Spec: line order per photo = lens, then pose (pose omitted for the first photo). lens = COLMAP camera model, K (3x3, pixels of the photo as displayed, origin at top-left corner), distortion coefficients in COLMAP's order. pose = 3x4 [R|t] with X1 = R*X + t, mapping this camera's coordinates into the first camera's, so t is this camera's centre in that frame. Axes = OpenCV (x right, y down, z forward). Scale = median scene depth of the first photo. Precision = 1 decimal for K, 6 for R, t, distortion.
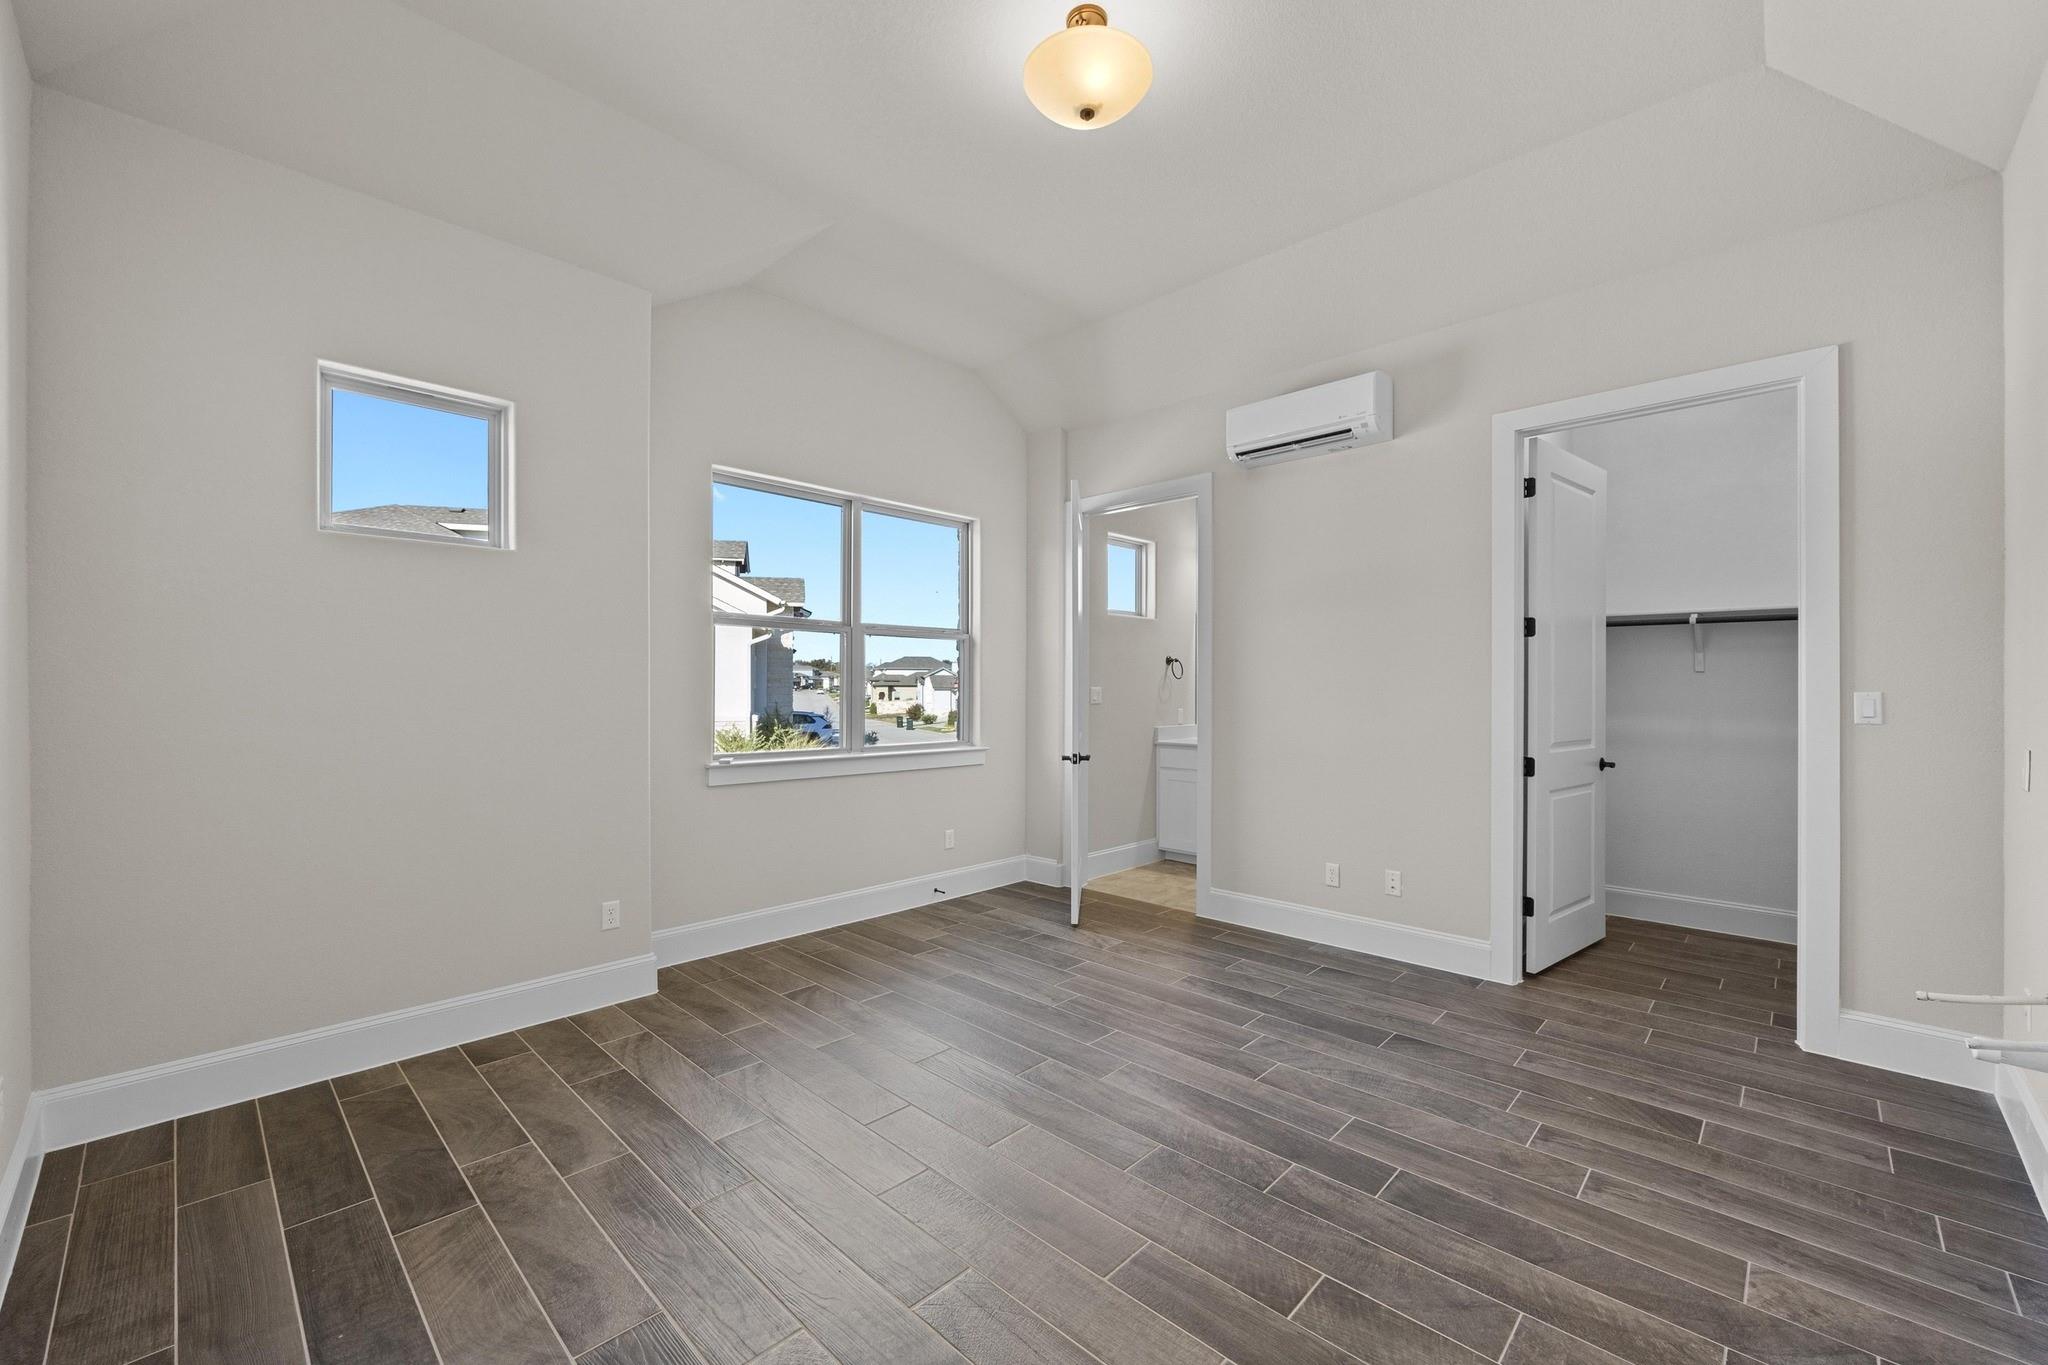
lens RADIAL K [[819.9, 0, 1023.8], [0, 819.9, 684.9], [0, 0, 1]] dist [0.000143, 0.000014]
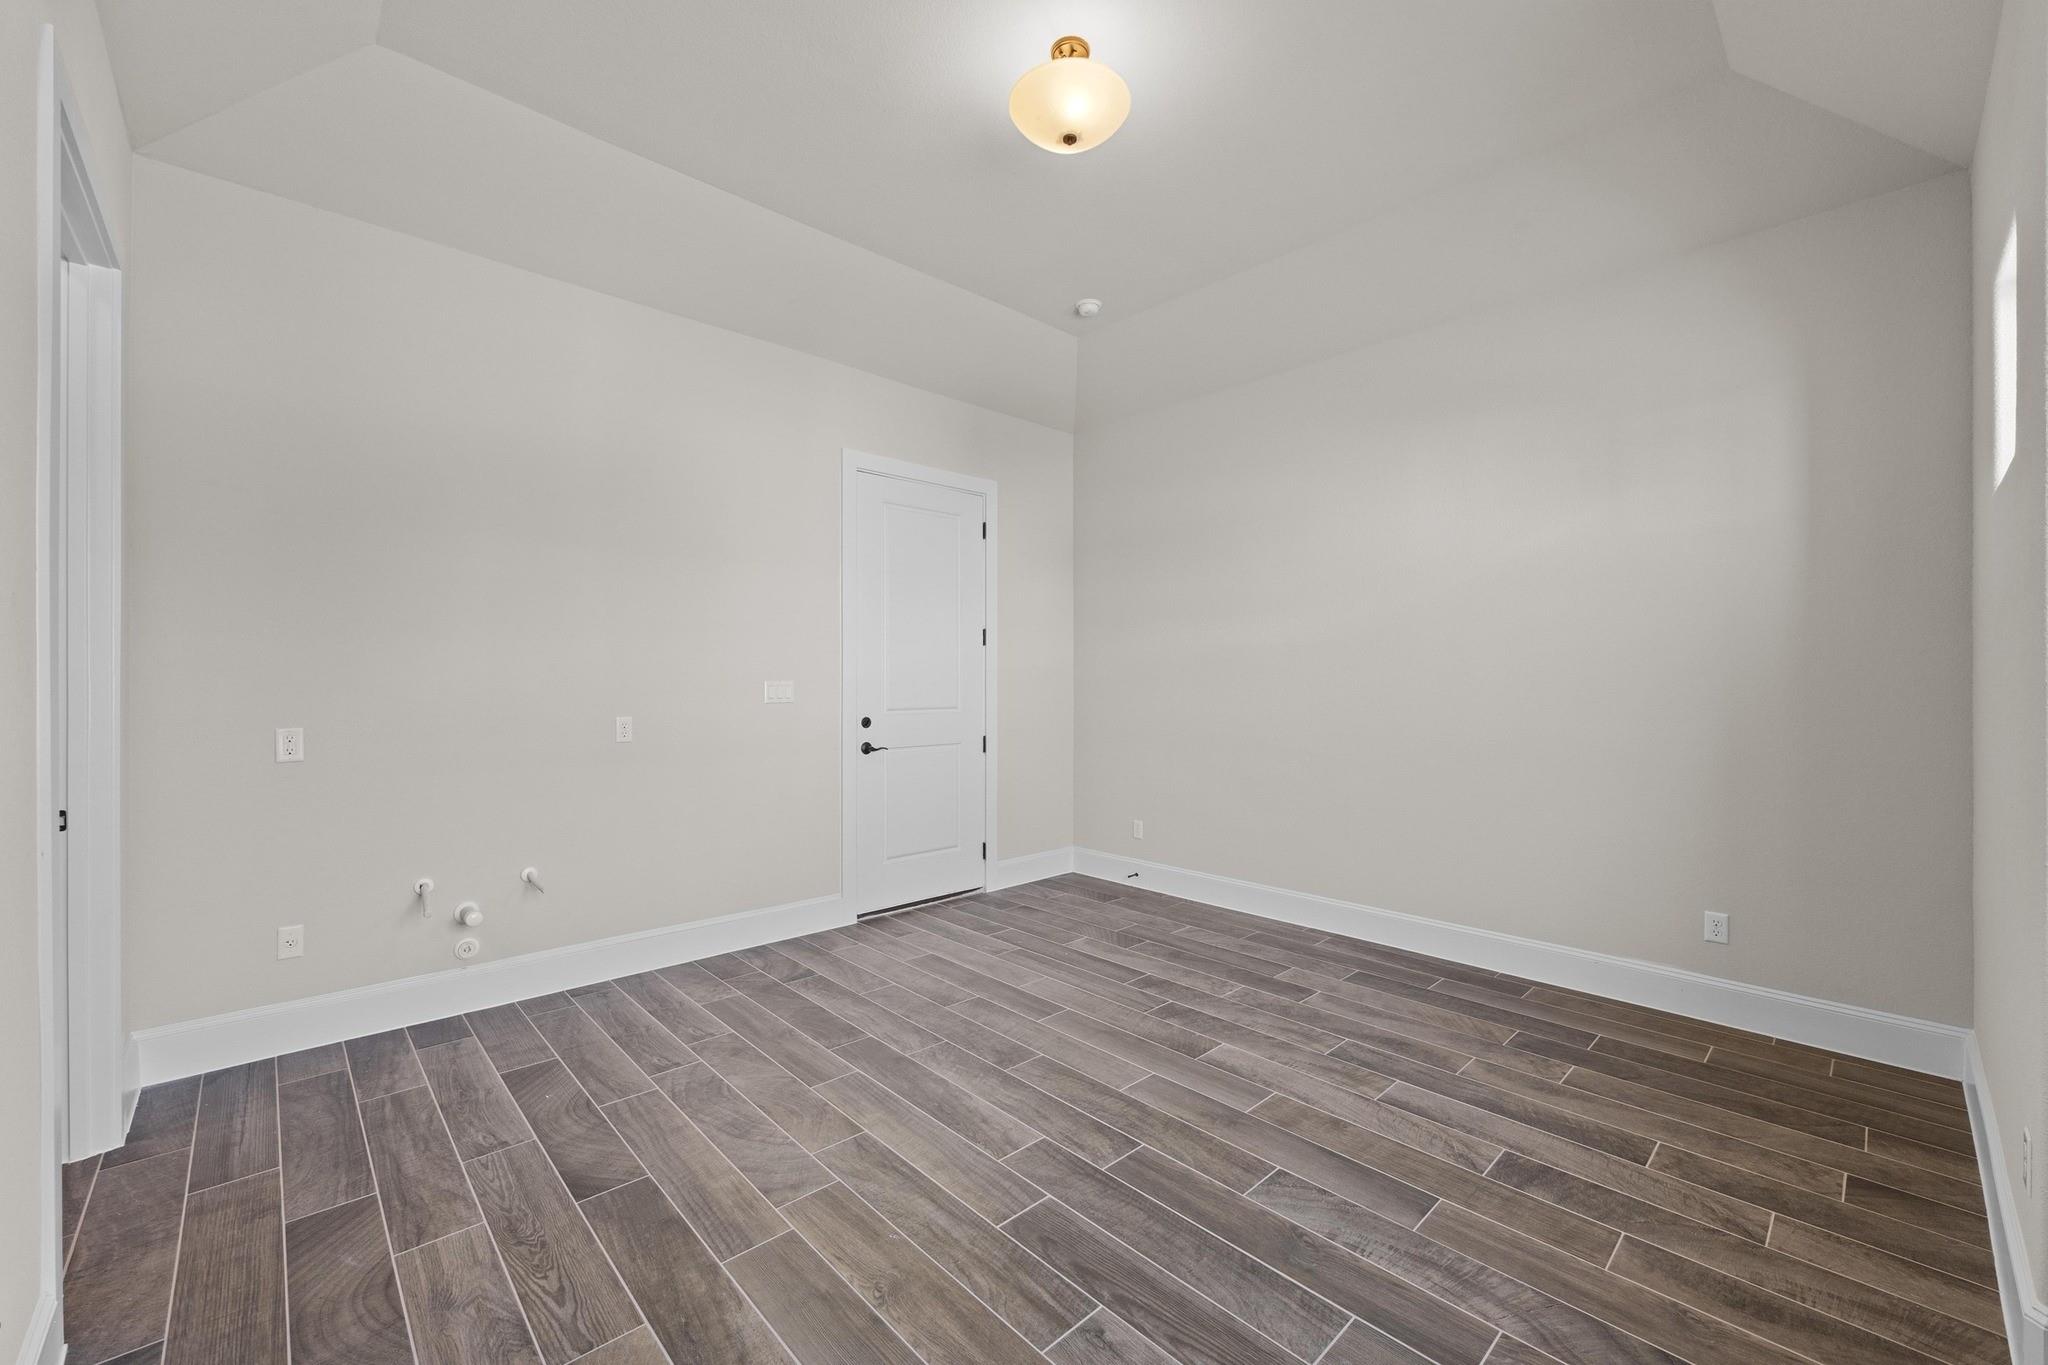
lens RADIAL K [[819.9, 0, 1024.5], [0, 819.9, 681.0], [0, 0, 1]] dist [0.000143, 0.000014]
pose [[-0.998801, -0.005090, 0.048683, 0.078738], [-0.005100, 0.999987, -0.000081, 0.004522], [-0.048682, -0.000329, -0.998814, 1.984135]]
